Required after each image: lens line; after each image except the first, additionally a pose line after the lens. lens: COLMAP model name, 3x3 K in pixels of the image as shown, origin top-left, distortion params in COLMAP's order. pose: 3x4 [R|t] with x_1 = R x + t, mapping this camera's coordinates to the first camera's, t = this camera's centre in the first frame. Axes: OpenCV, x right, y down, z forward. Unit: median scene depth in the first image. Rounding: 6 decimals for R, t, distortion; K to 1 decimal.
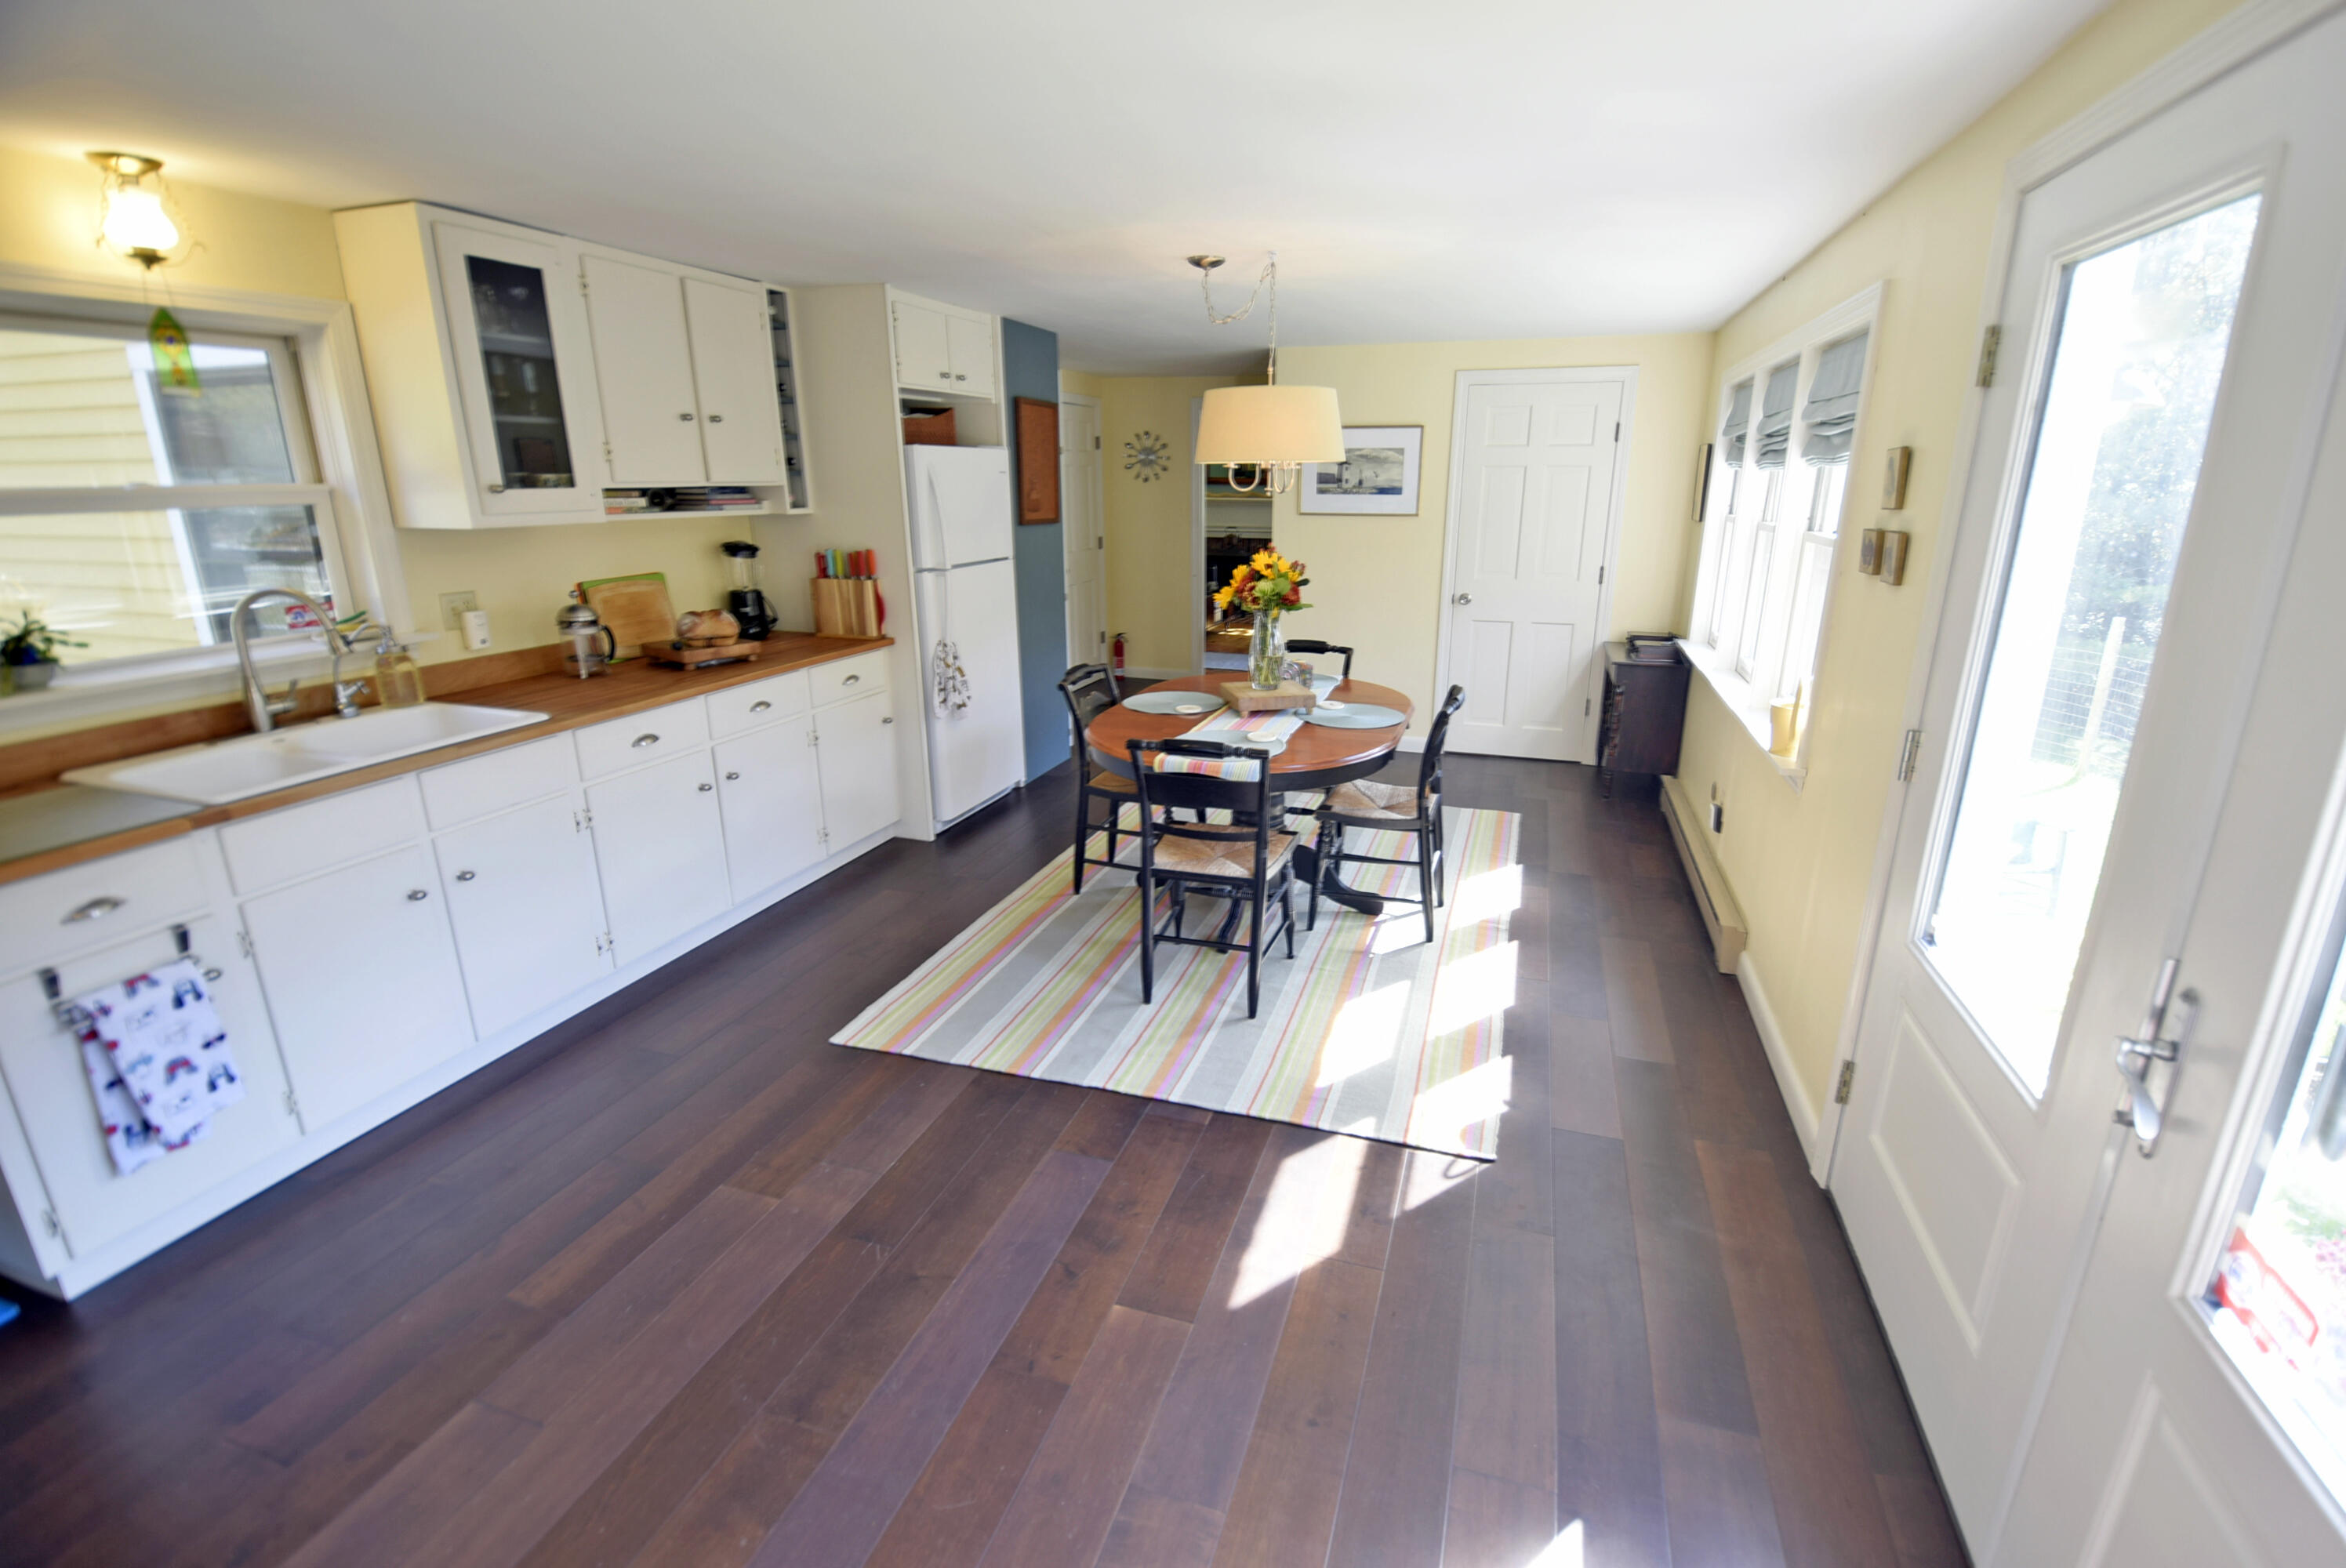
lens RADIAL K [[1030.5, 0, 1172.9], [0, 1030.5, 778.5], [0, 0, 1]] dist [-0.022876, -0.003784]
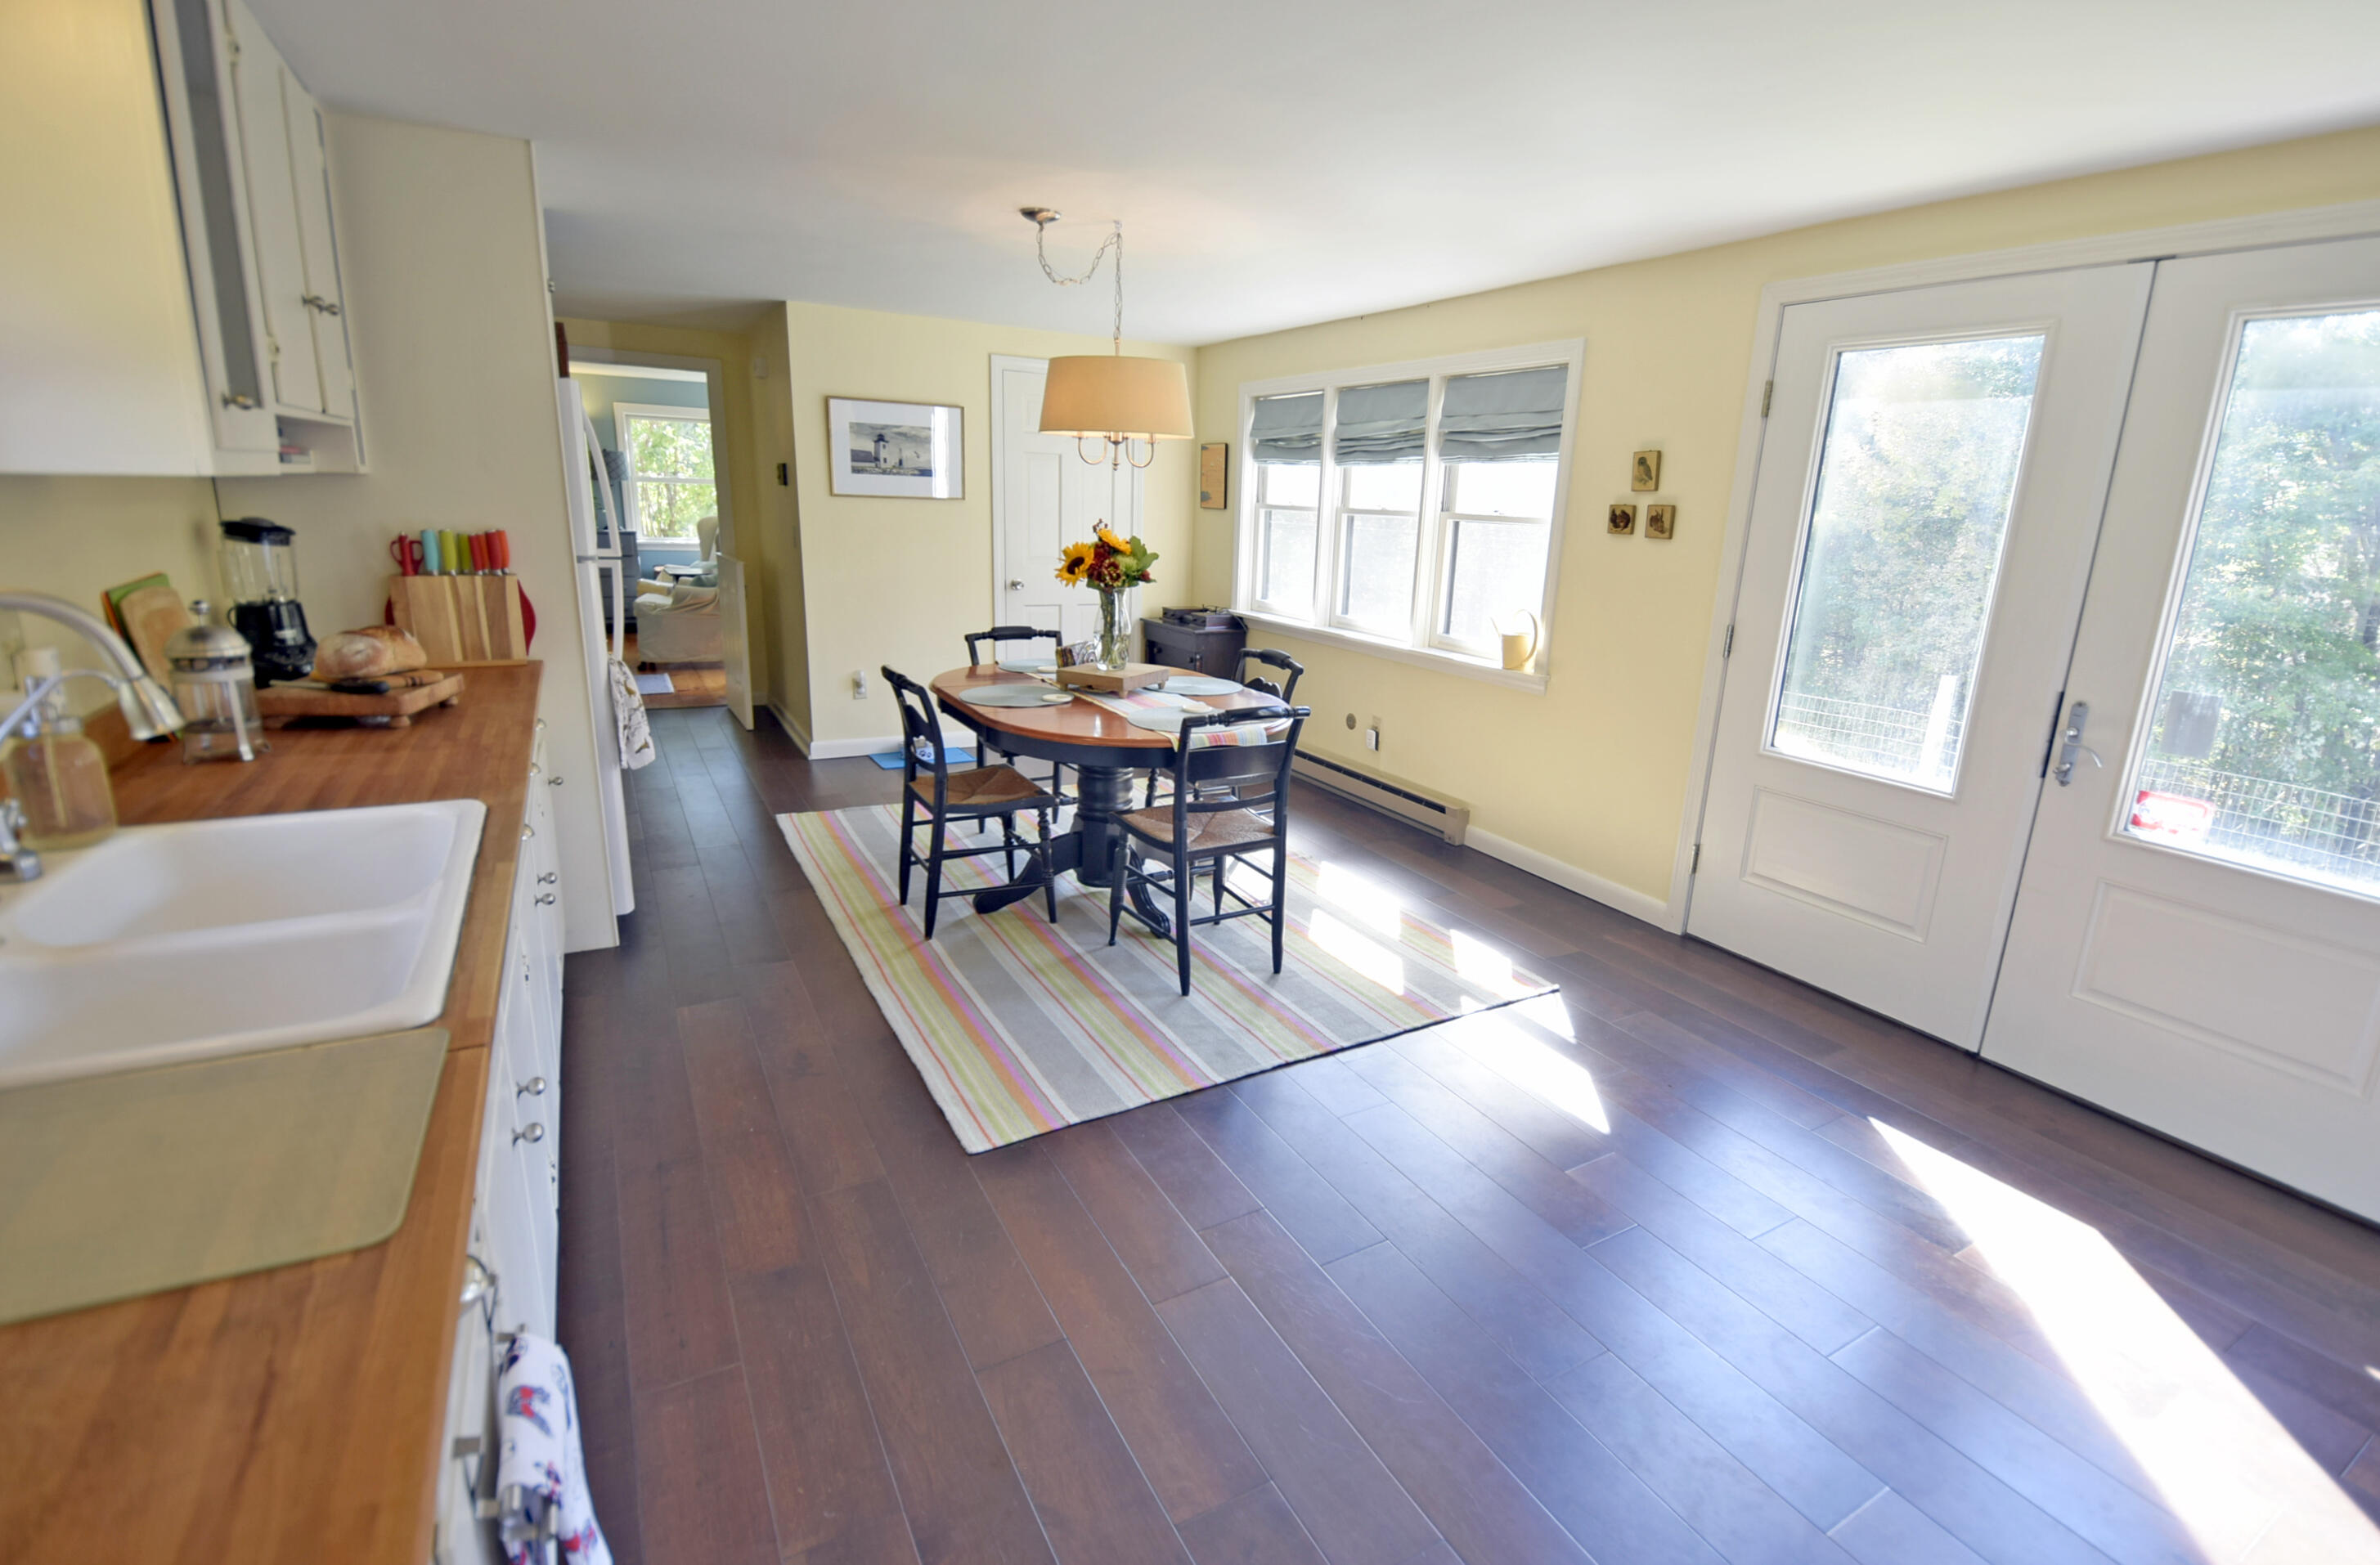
lens RADIAL K [[1115.2, 0, 1212.8], [0, 1115.2, 774.1], [0, 0, 1]] dist [-0.002129, -0.000504]
pose [[0.659353, -0.162402, 0.734084, -0.545956], [0.178106, 0.982339, 0.057349, -0.028329], [-0.730433, 0.092932, 0.676633, 0.194147]]
